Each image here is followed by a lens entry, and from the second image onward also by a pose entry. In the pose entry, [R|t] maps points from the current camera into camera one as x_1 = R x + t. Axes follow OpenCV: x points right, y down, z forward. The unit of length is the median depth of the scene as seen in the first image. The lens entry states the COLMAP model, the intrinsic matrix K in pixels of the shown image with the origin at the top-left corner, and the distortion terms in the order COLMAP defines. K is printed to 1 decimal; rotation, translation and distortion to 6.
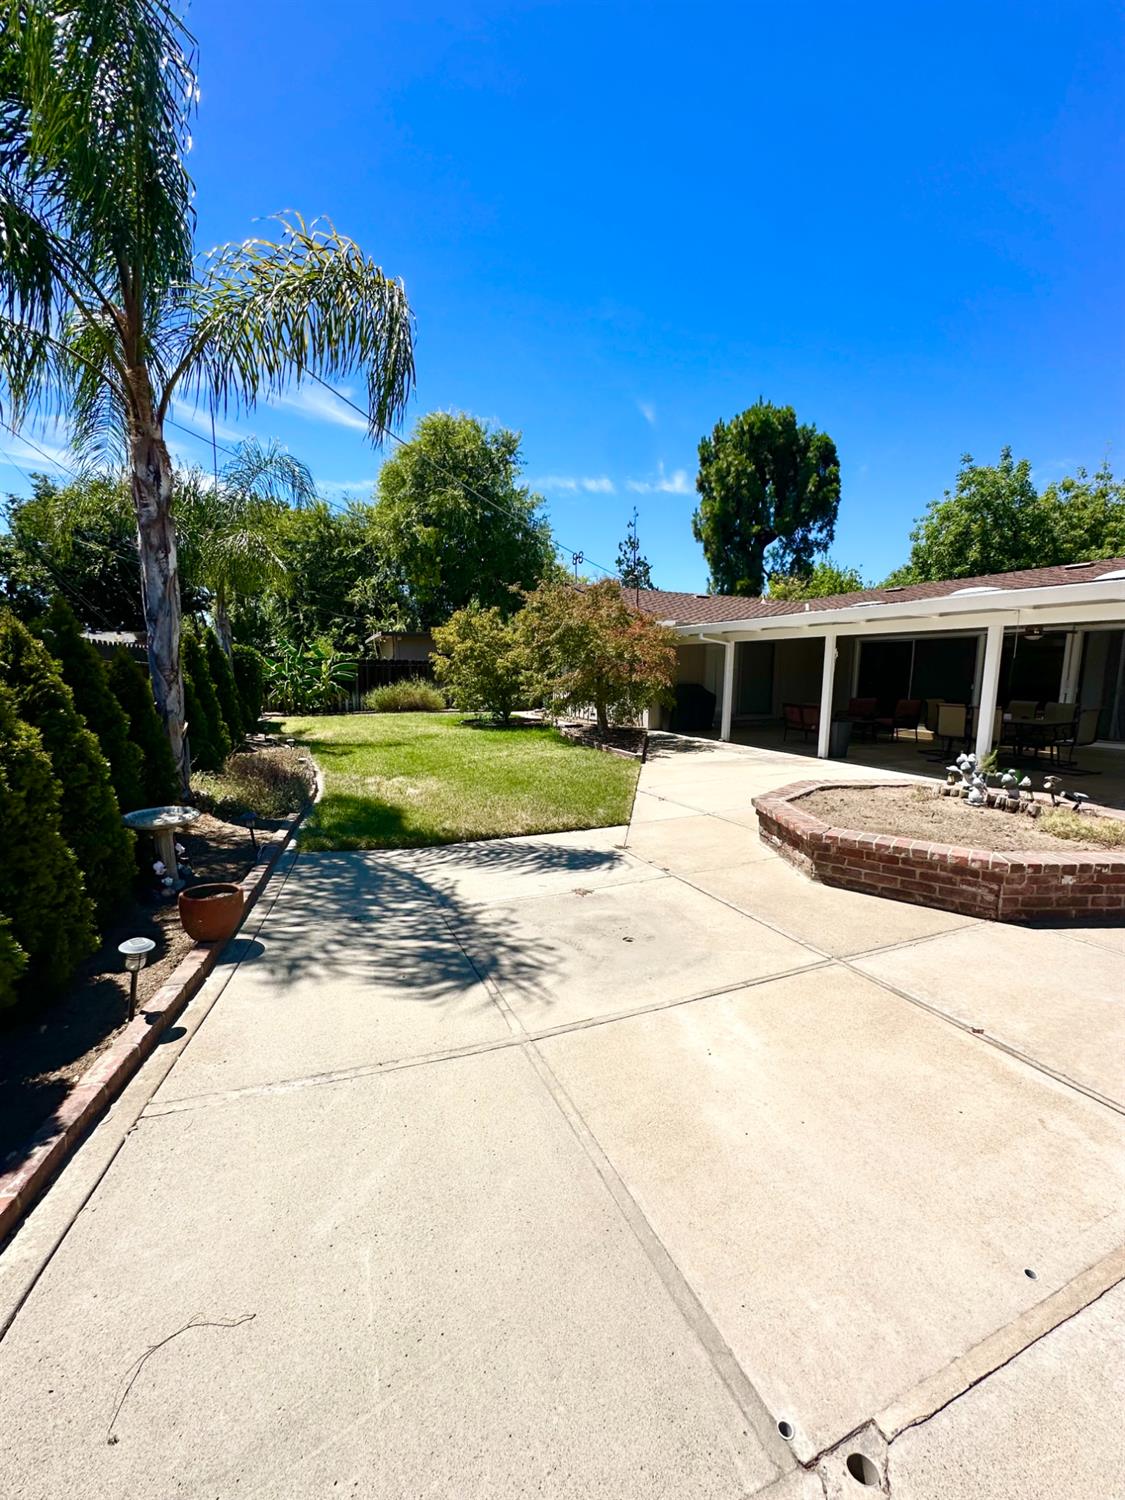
lens RADIAL K [[605.7, 0, 562.5], [0, 605.7, 750.0], [0, 0, 1]] dist [-0.001286, -0.000129]
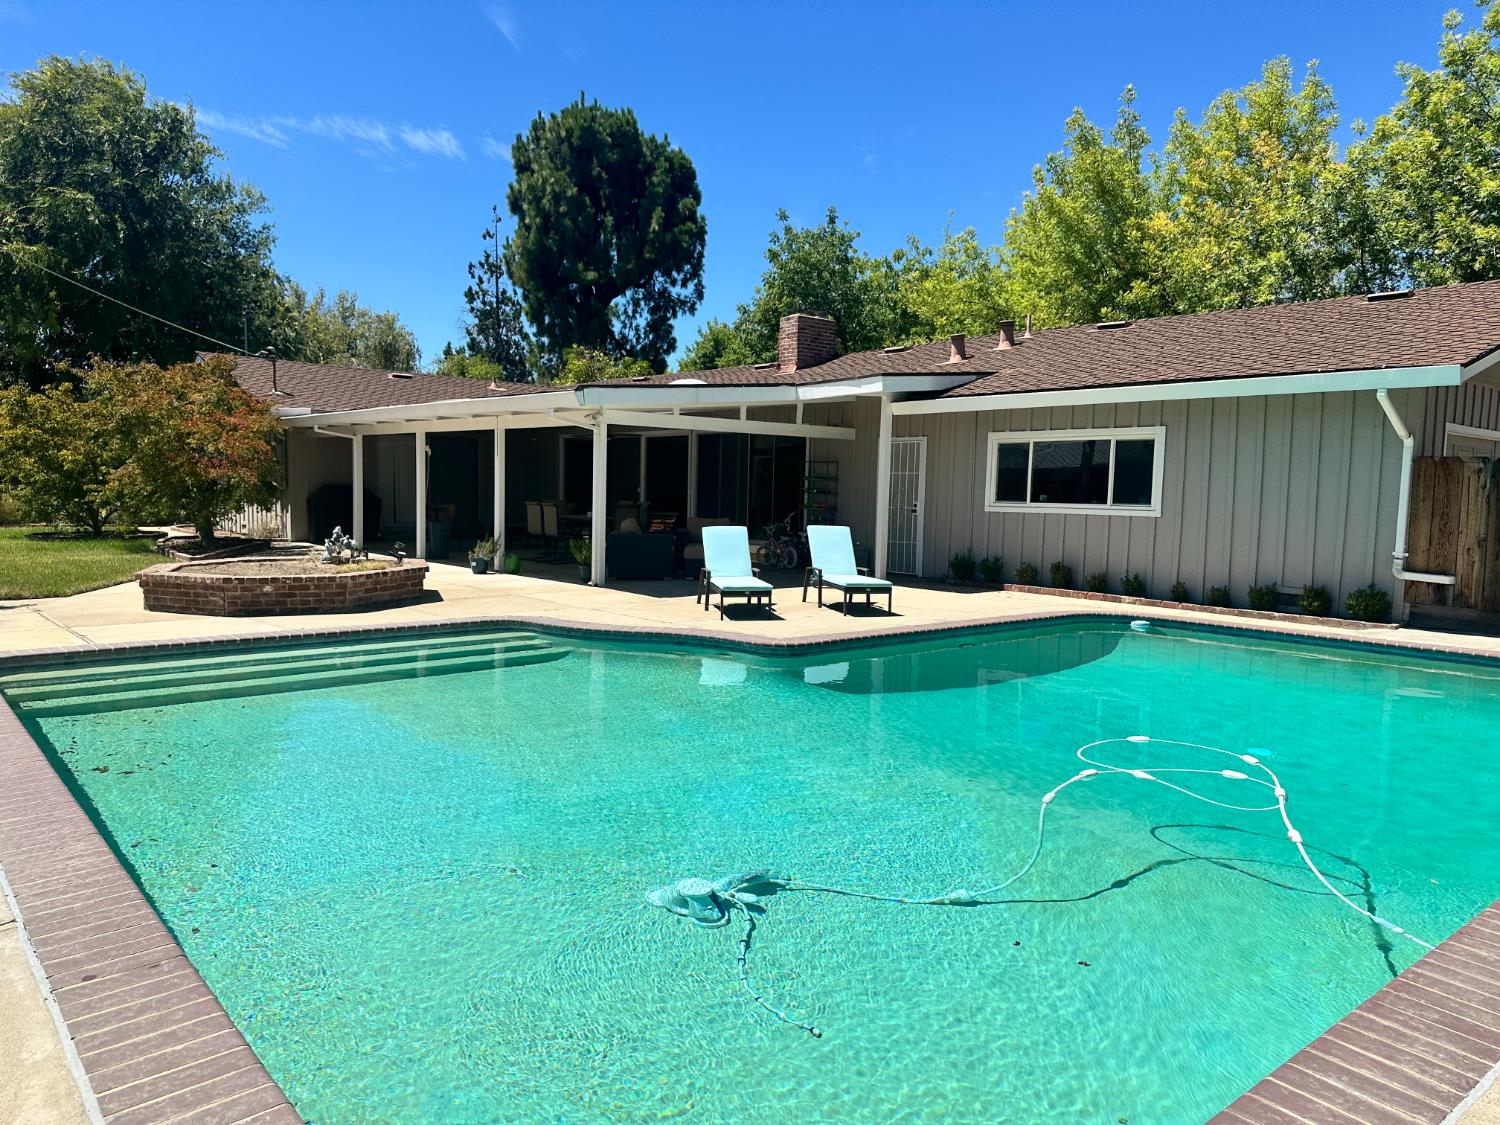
lens RADIAL K [[1050.5, 0, 750.0], [0, 1050.5, 562.5], [0, 0, 1]] dist [0.092856, -0.138163]
pose [[0.952946, -0.015121, 0.302763, 0.124632], [0.030757, 0.998424, -0.046944, 0.033013], [-0.301576, 0.054047, 0.951909, -0.218337]]
